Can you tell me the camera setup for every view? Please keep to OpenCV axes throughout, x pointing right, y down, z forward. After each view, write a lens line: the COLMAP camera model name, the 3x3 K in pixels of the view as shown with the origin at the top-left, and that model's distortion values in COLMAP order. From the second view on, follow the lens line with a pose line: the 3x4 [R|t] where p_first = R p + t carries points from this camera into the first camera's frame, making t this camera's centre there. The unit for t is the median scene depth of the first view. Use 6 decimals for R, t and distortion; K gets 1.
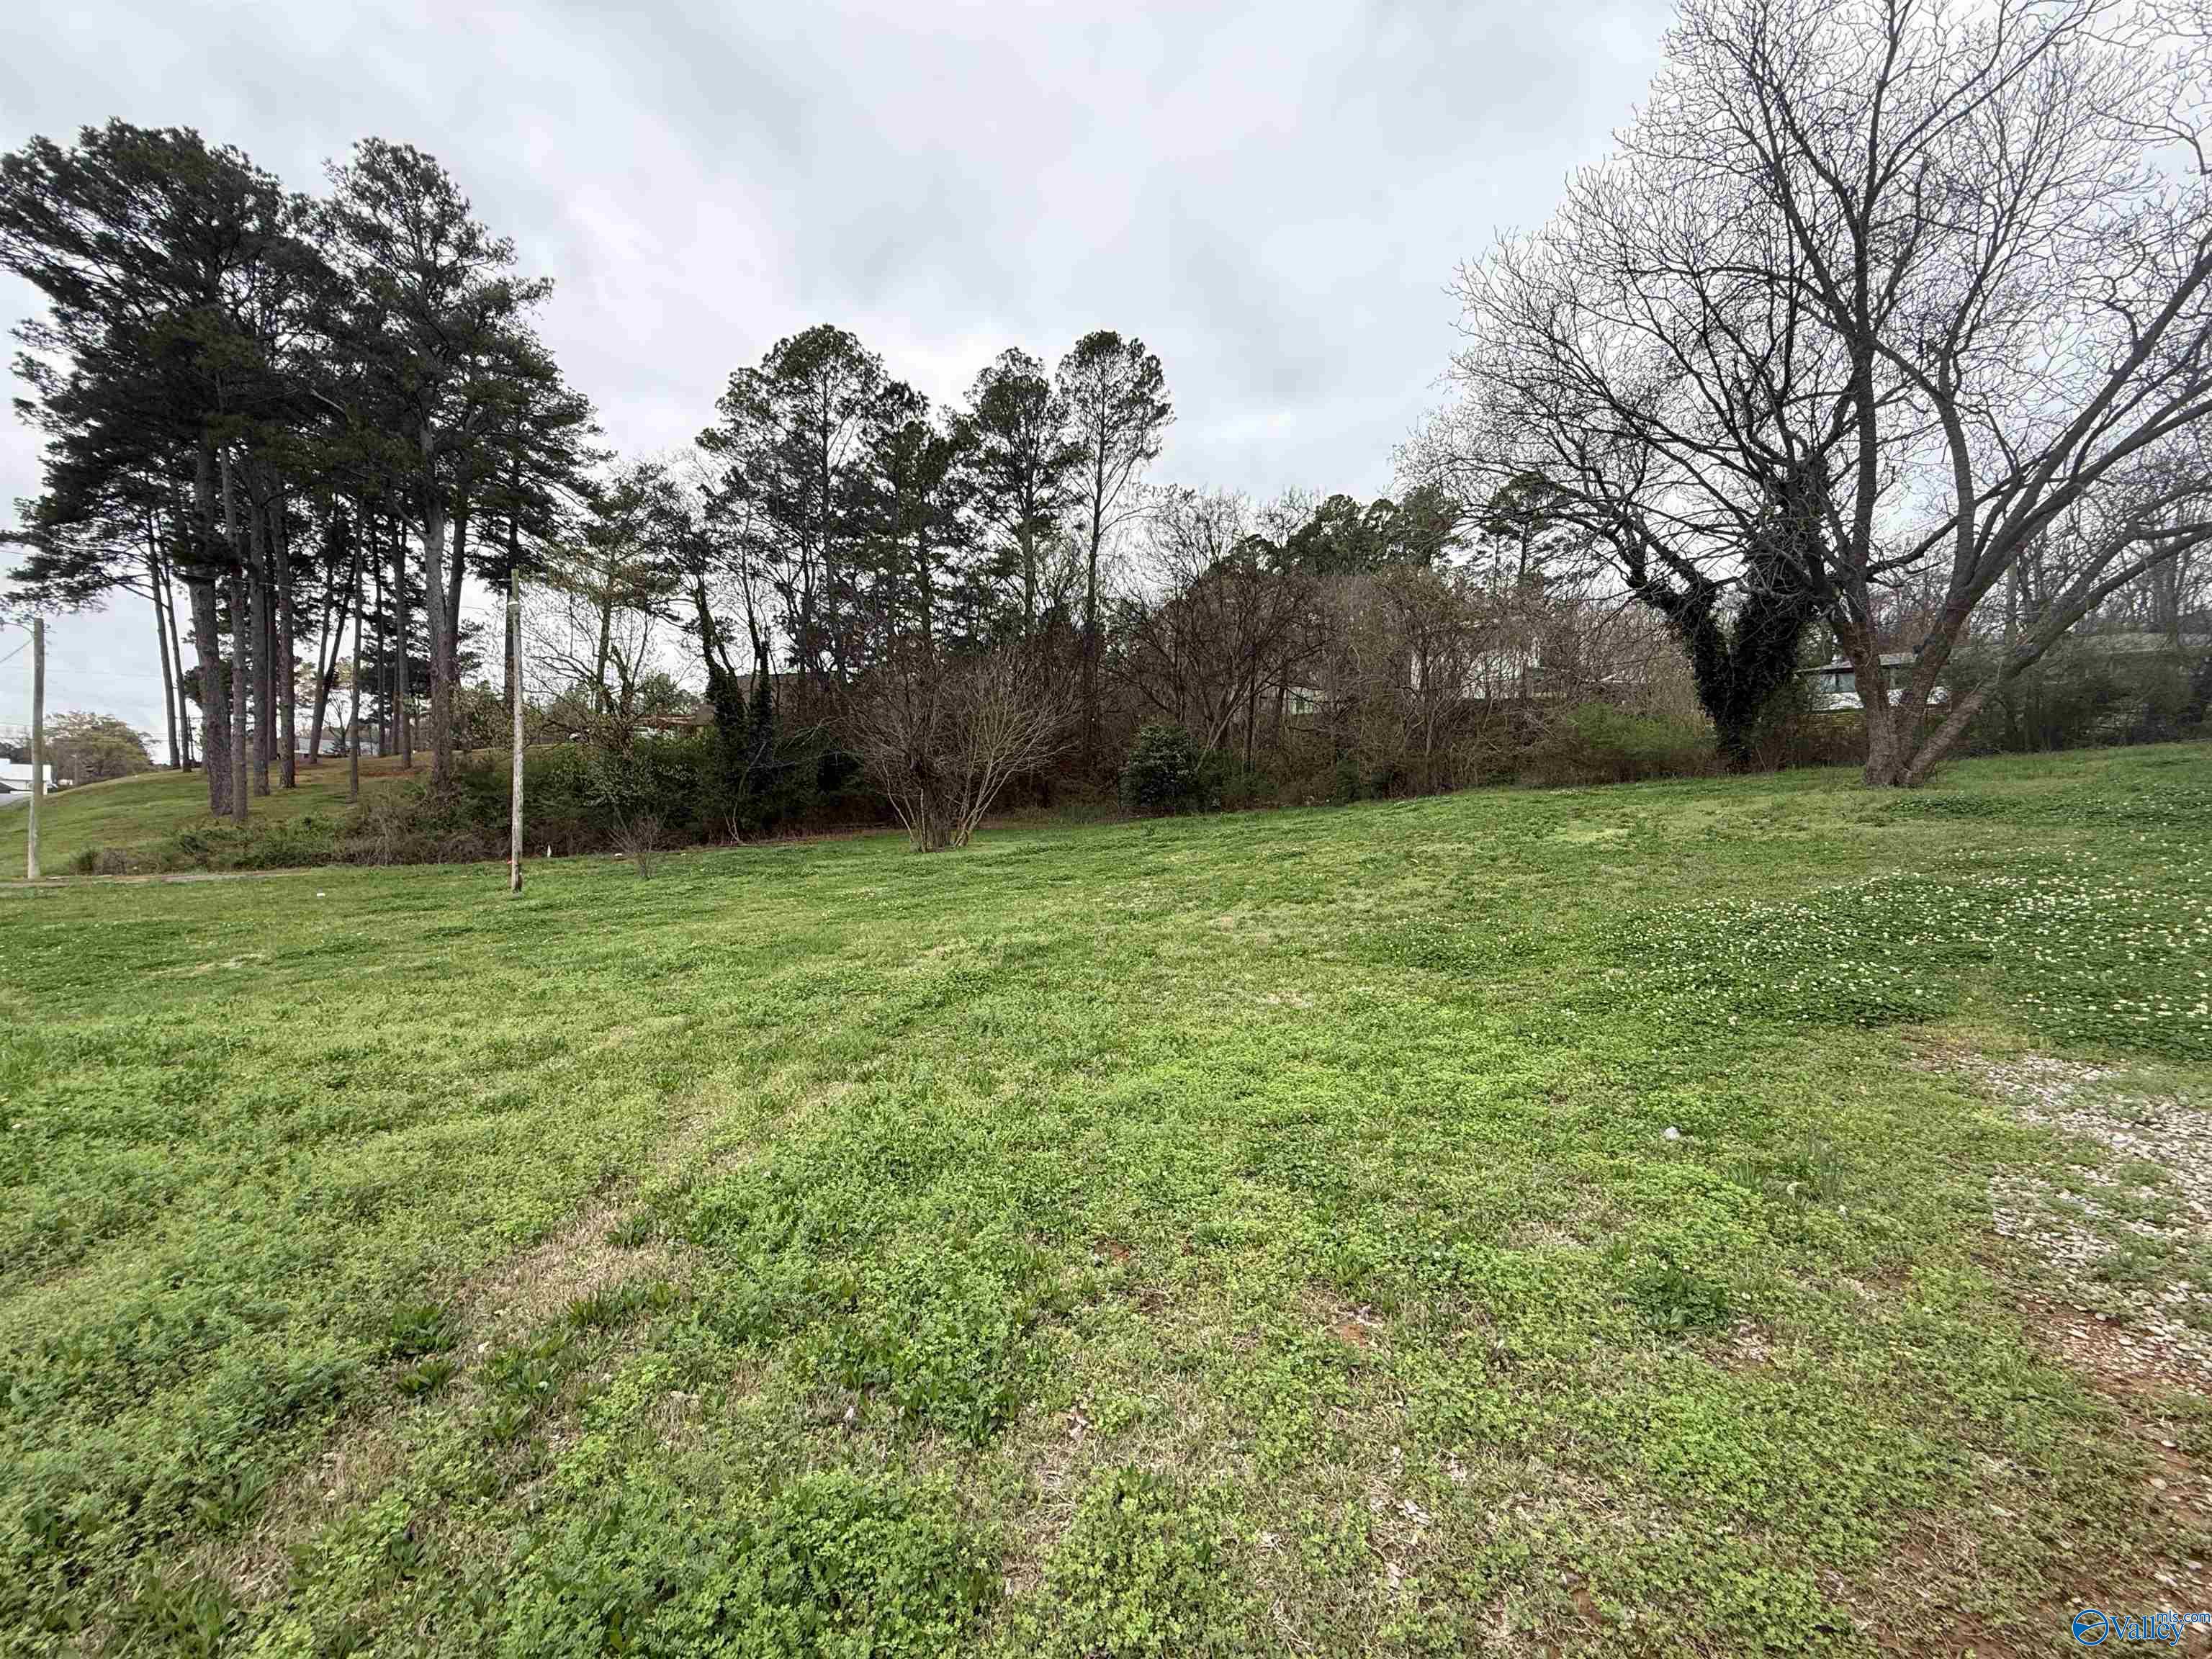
lens RADIAL K [[878.5, 0, 1101.1], [0, 878.5, 828.3], [0, 0, 1]] dist [-0.000353, 0.000353]
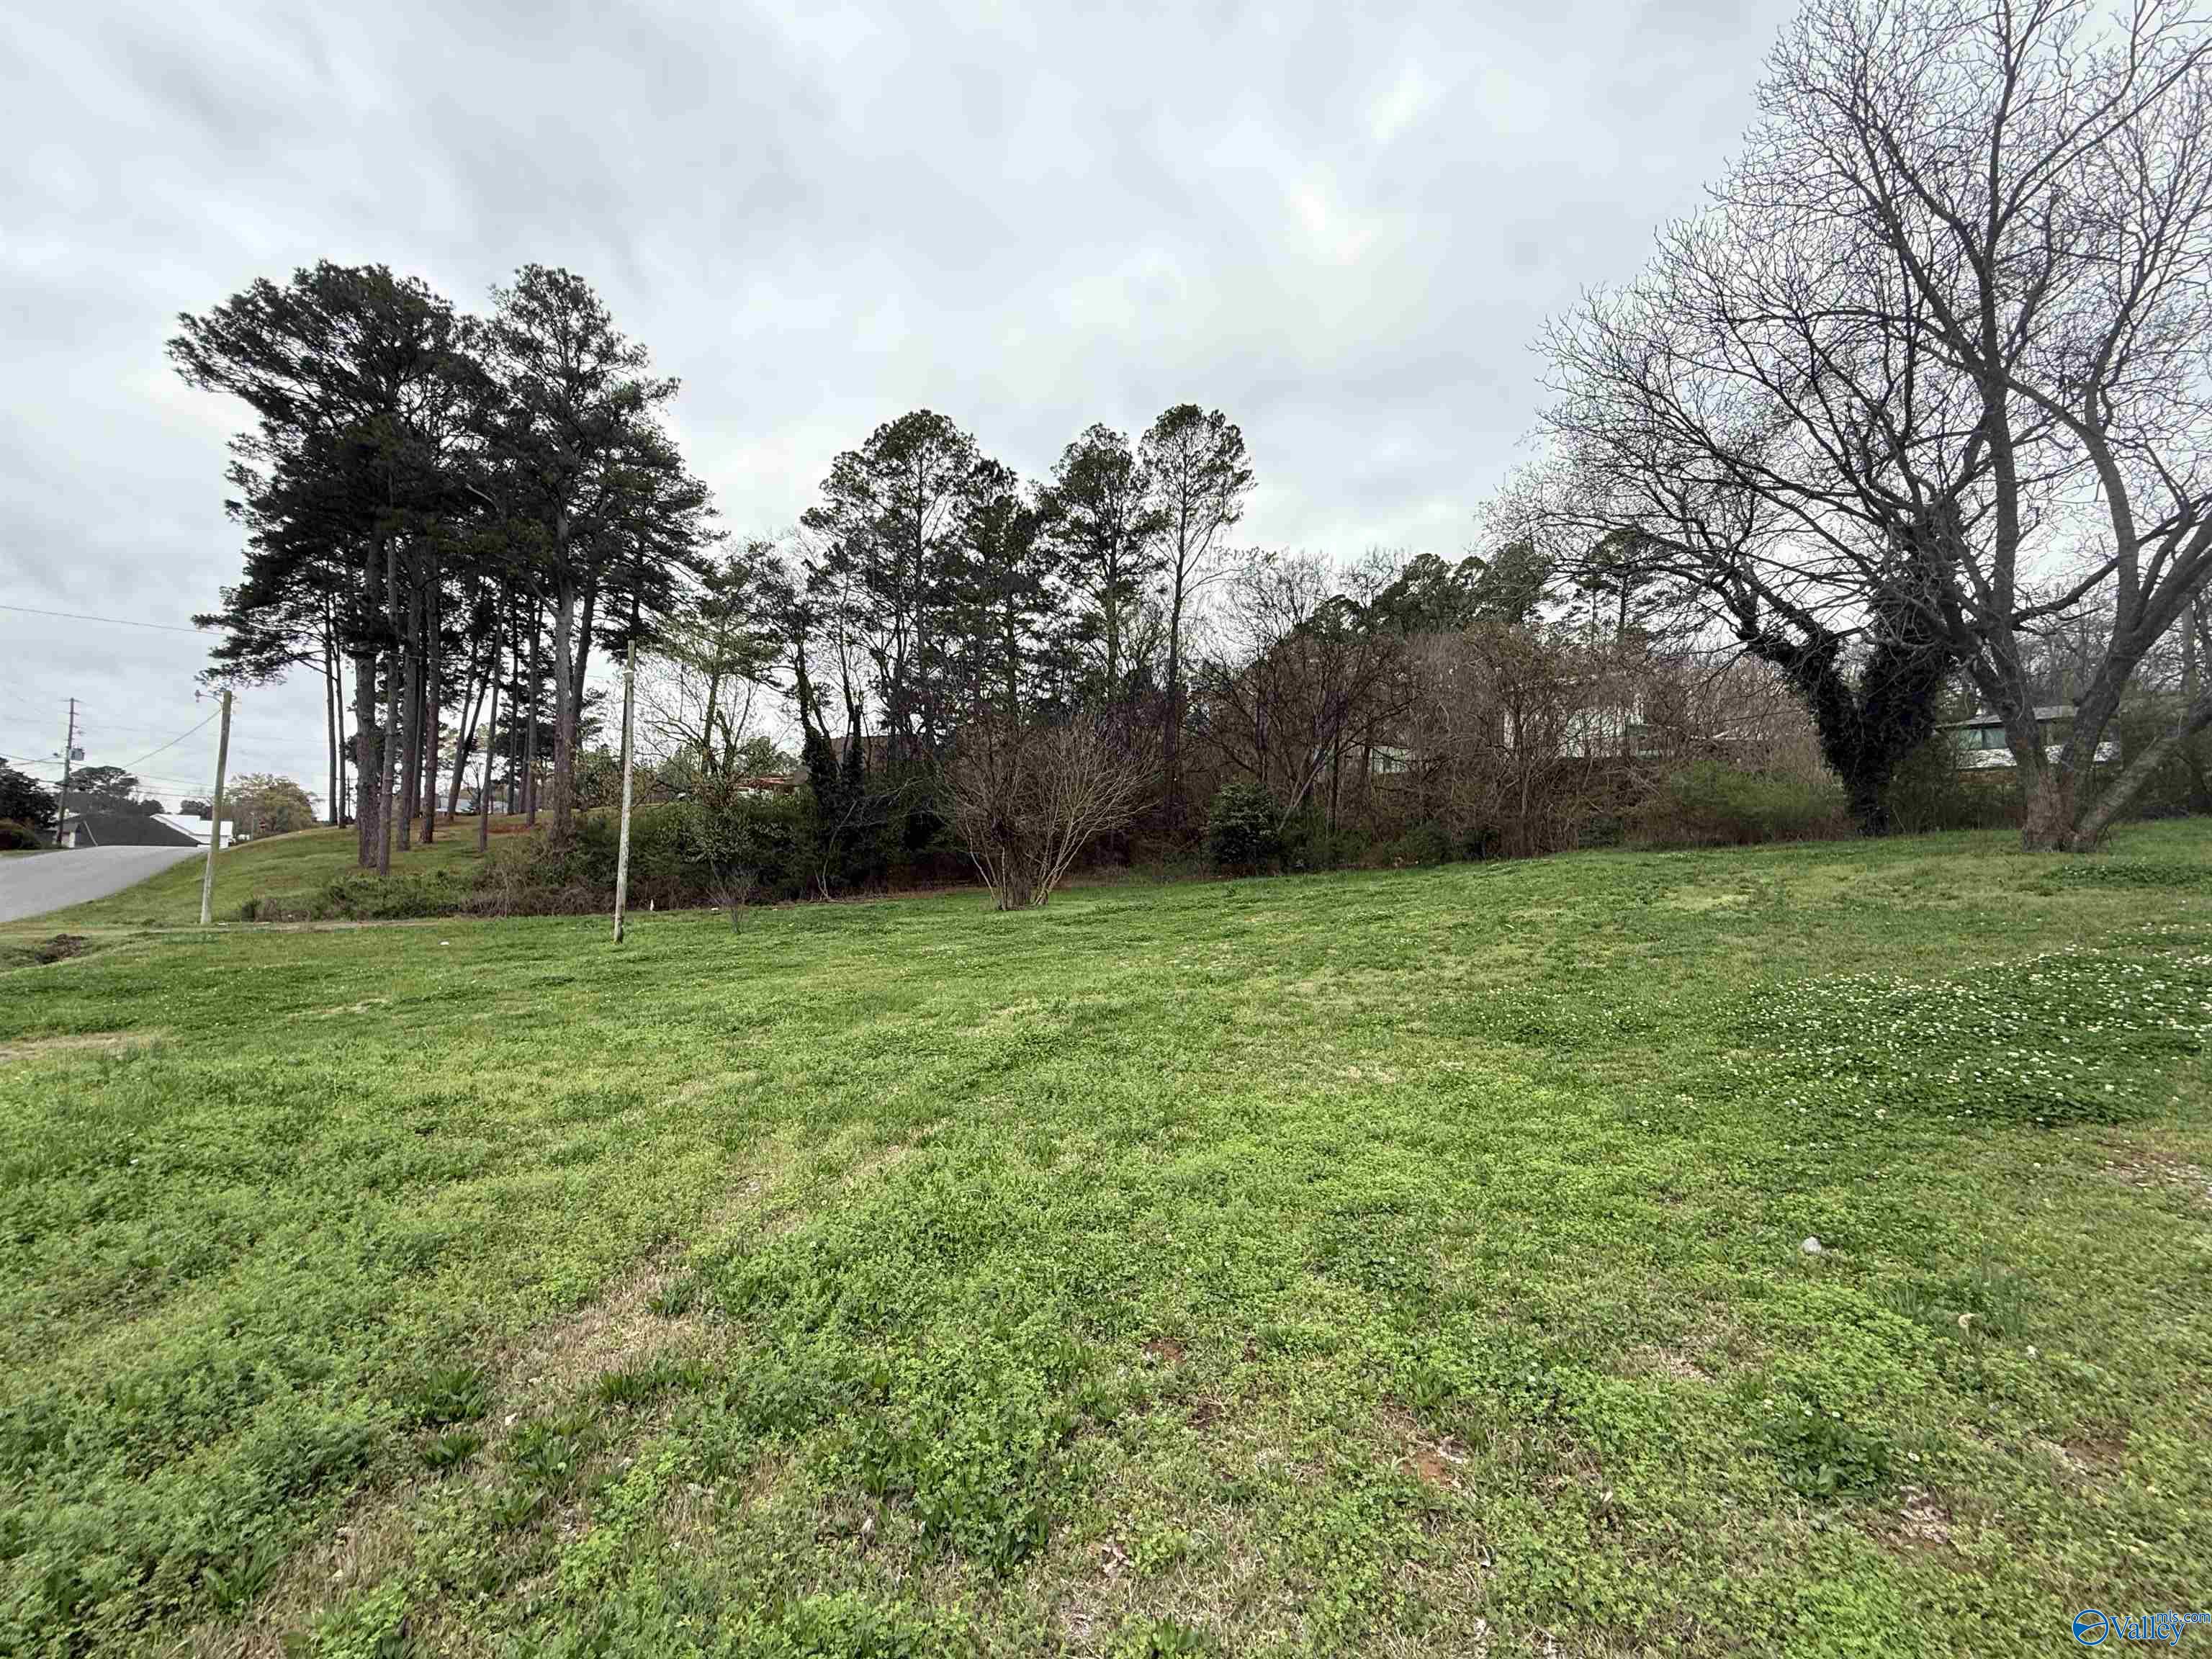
lens RADIAL K [[876.9, 0, 1102.1], [0, 876.9, 828.1], [0, 0, 1]] dist [0.001885, -0.000566]
pose [[0.995552, 0.003923, -0.094137, 0.004286], [-0.010317, 0.997664, -0.067531, -0.000368], [0.093652, 0.068202, 0.993266, 0.005867]]
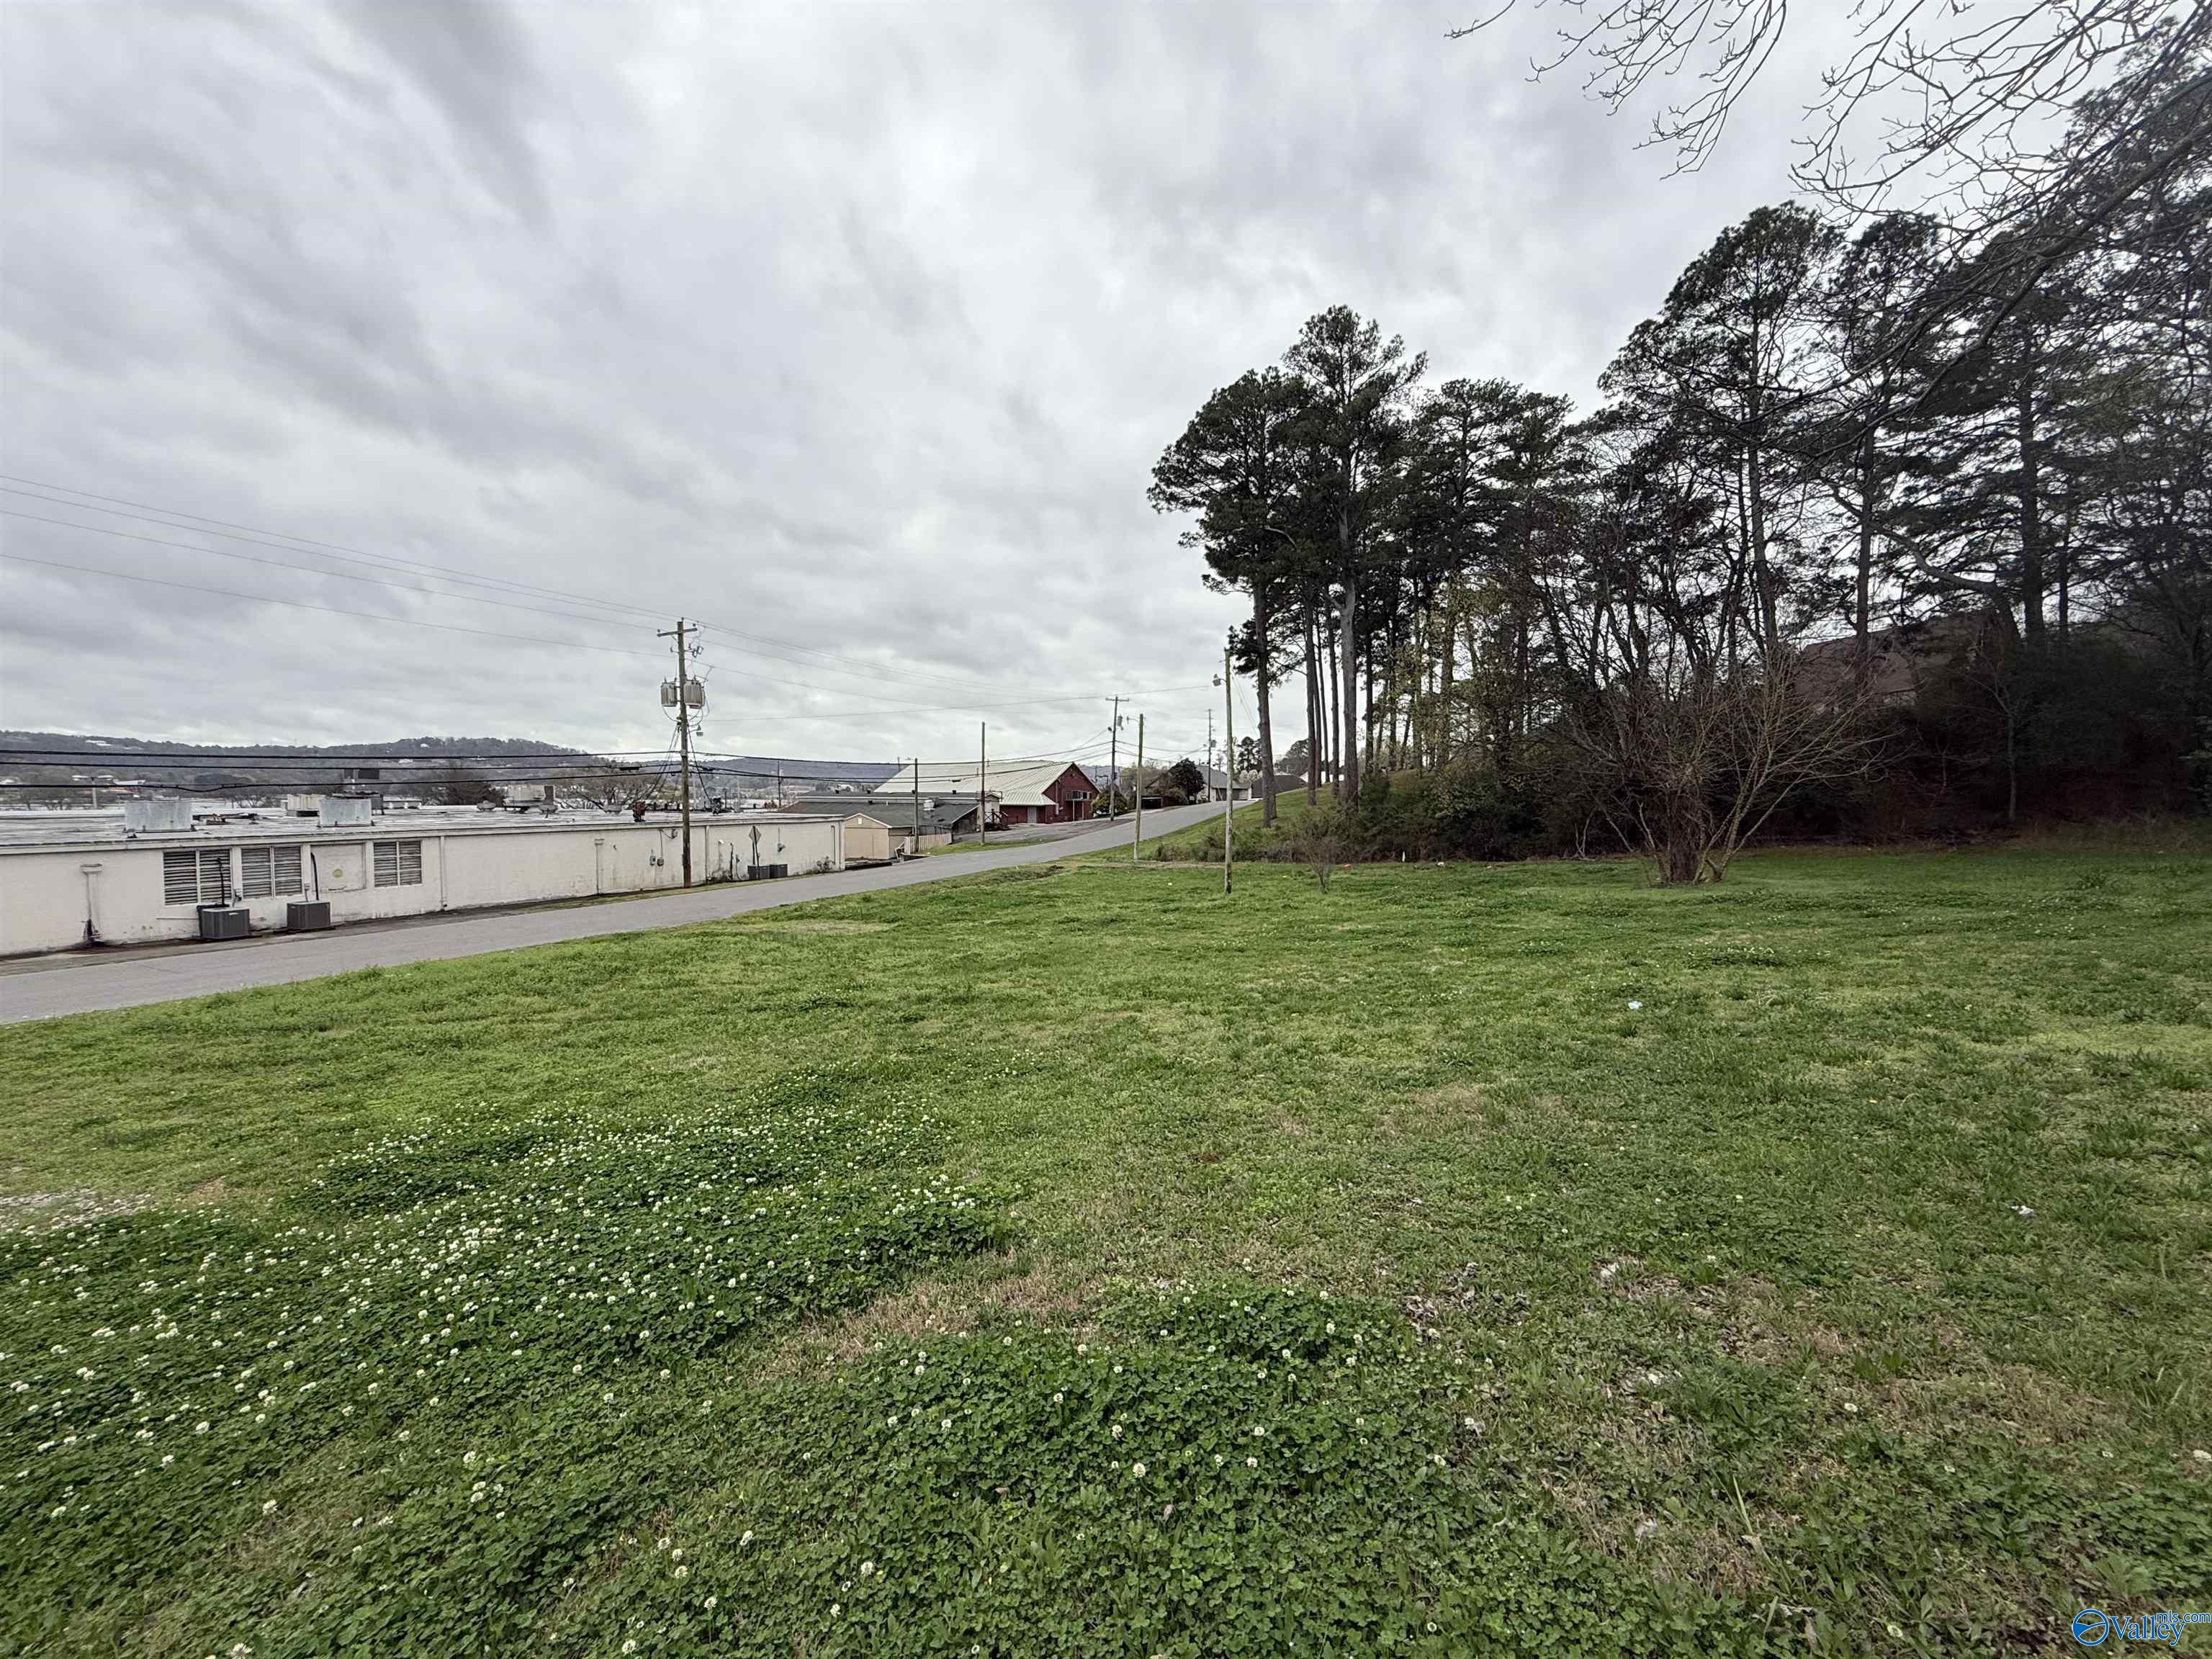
lens RADIAL K [[878.5, 0, 1101.1], [0, 878.5, 828.3], [0, 0, 1]] dist [-0.000353, 0.000353]
pose [[0.361848, 0.020225, -0.932018, 0.365934], [-0.005223, 0.999793, 0.019668, -0.035949], [0.932223, -0.002249, 0.361878, 0.244505]]
